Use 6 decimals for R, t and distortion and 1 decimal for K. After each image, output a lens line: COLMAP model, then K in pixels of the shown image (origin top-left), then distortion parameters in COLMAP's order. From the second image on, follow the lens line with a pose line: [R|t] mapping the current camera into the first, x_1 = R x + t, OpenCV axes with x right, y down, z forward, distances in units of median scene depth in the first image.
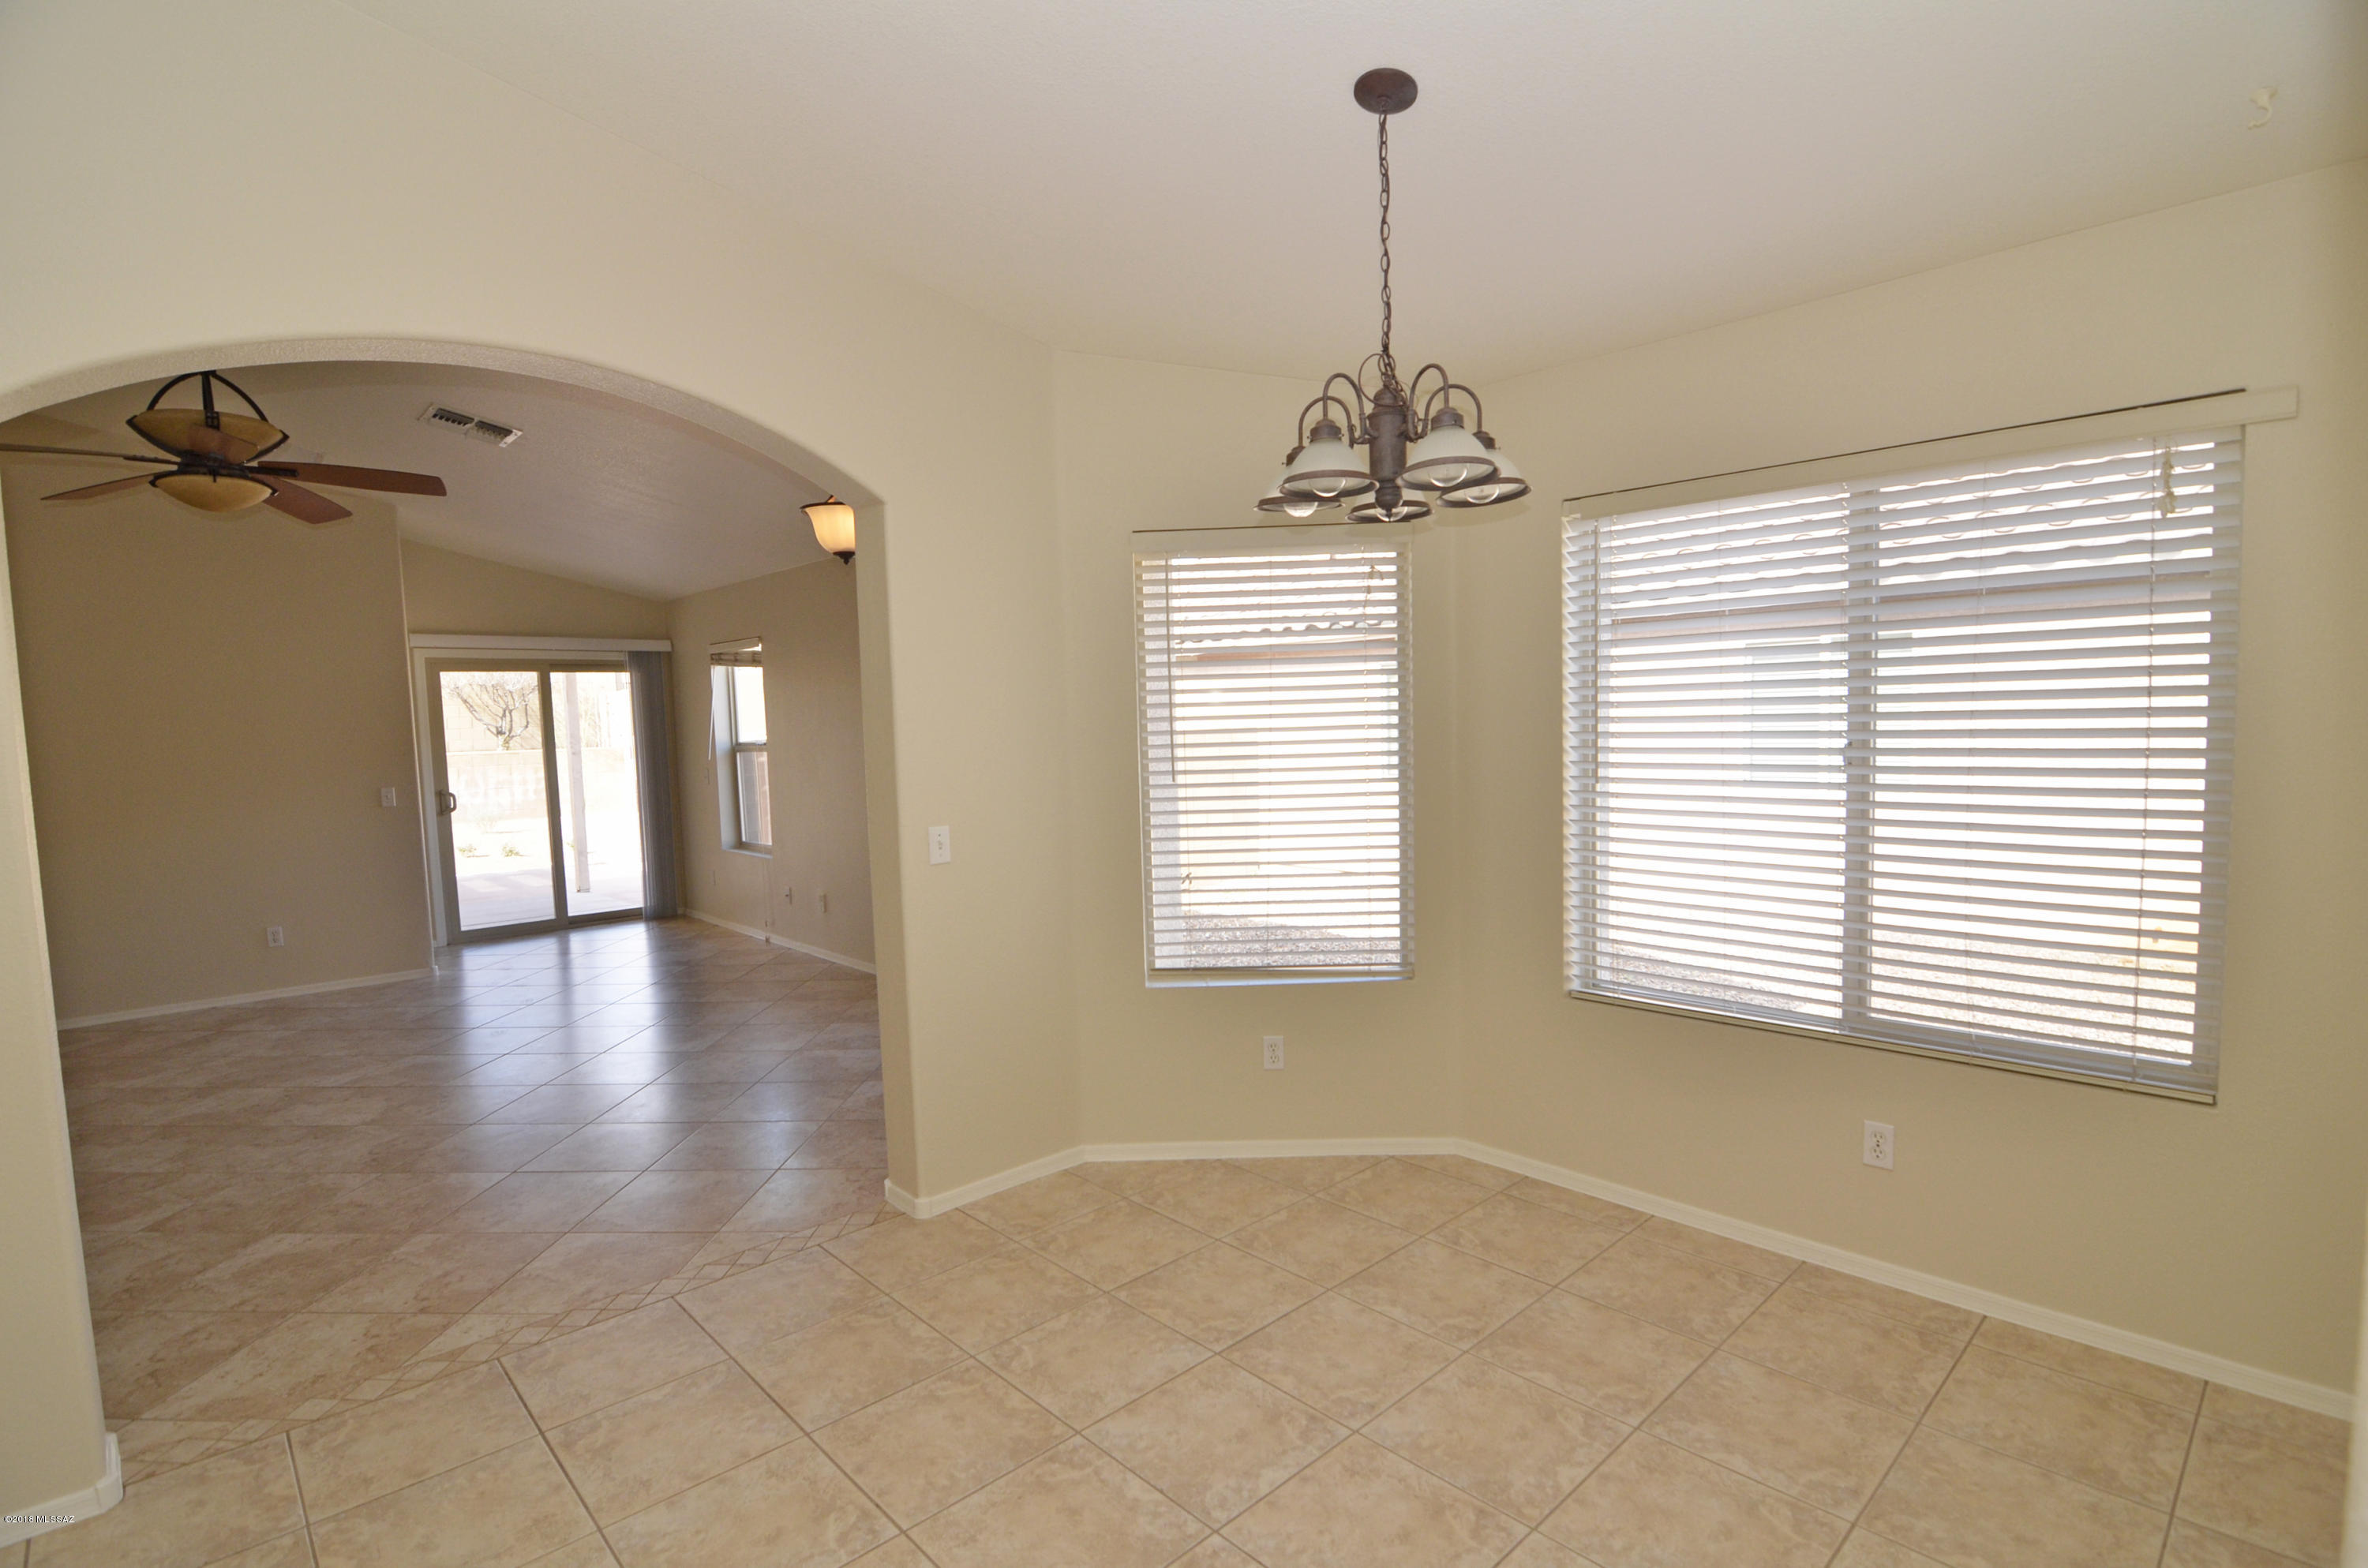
lens RADIAL K [[1130.6, 0, 1184.4], [0, 1130.6, 803.1], [0, 0, 1]] dist [-0.000819, -0.009305]
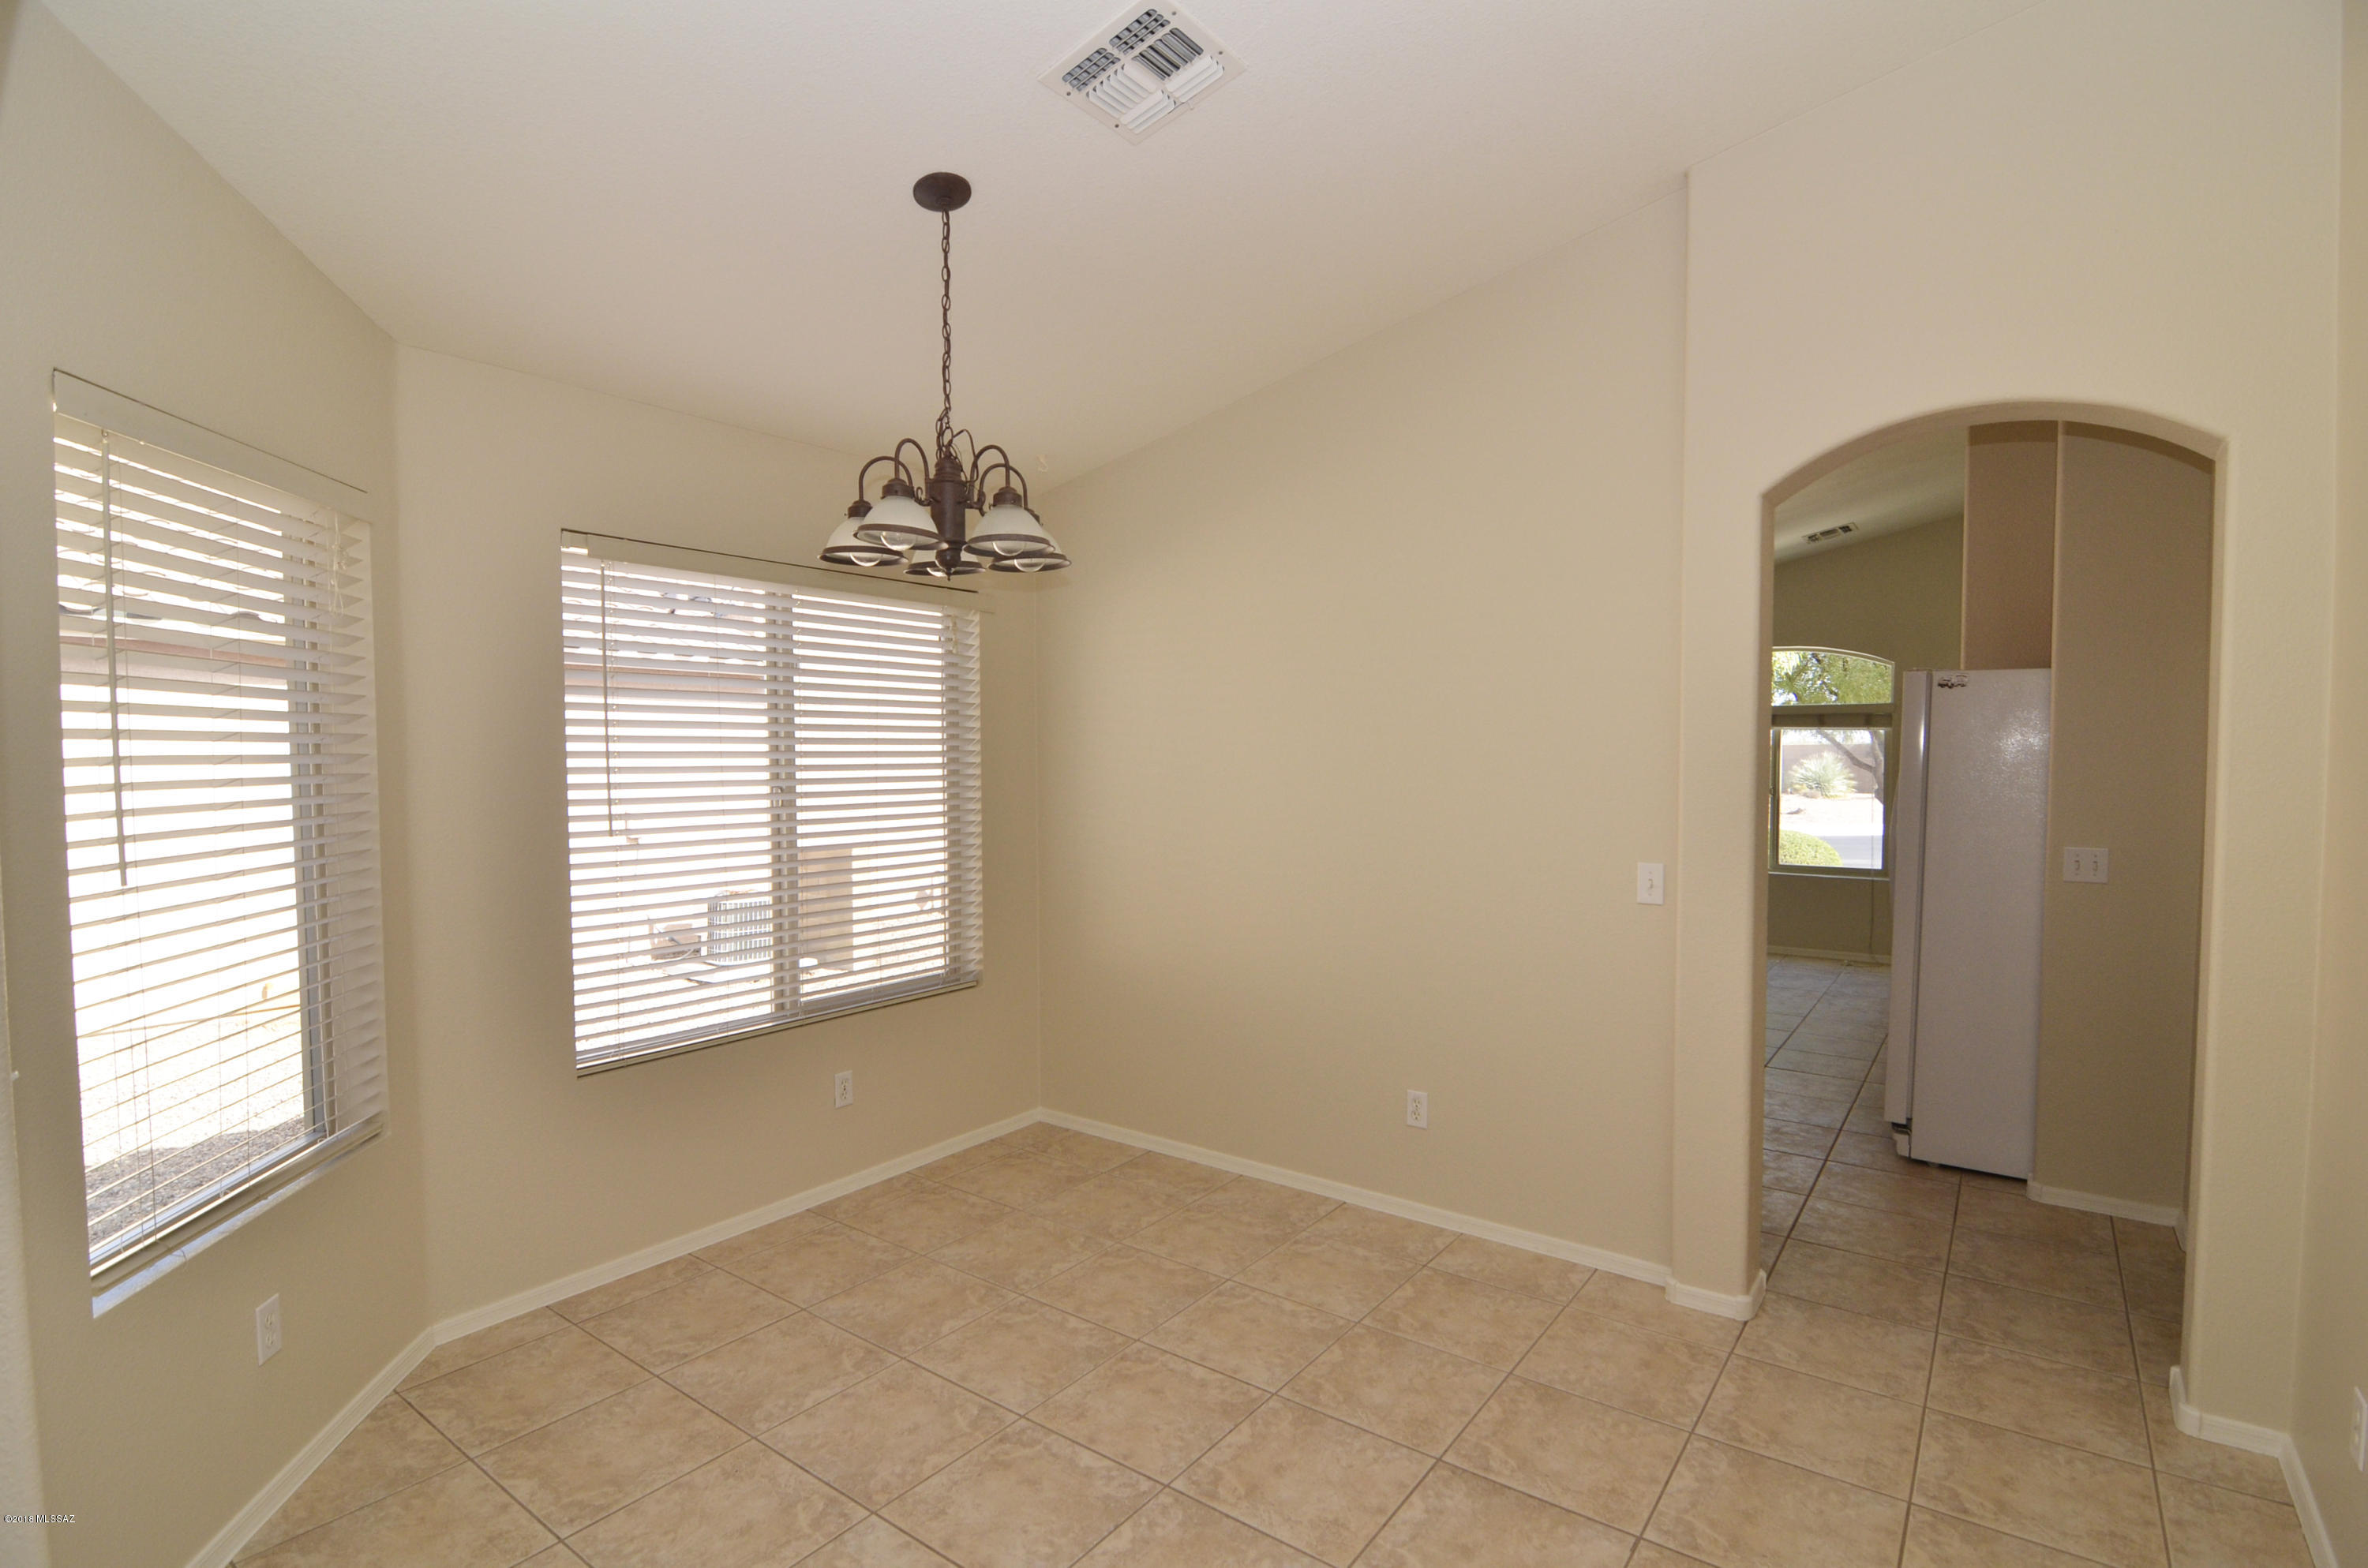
lens RADIAL K [[1130.6, 0, 1184.4], [0, 1130.6, 803.1], [0, 0, 1]] dist [-0.000819, -0.009305]
pose [[-0.173181, -0.013921, 0.984792, -0.814415], [0.085322, 0.995929, 0.029083, -0.040084], [-0.981187, 0.089061, -0.171288, 0.857672]]
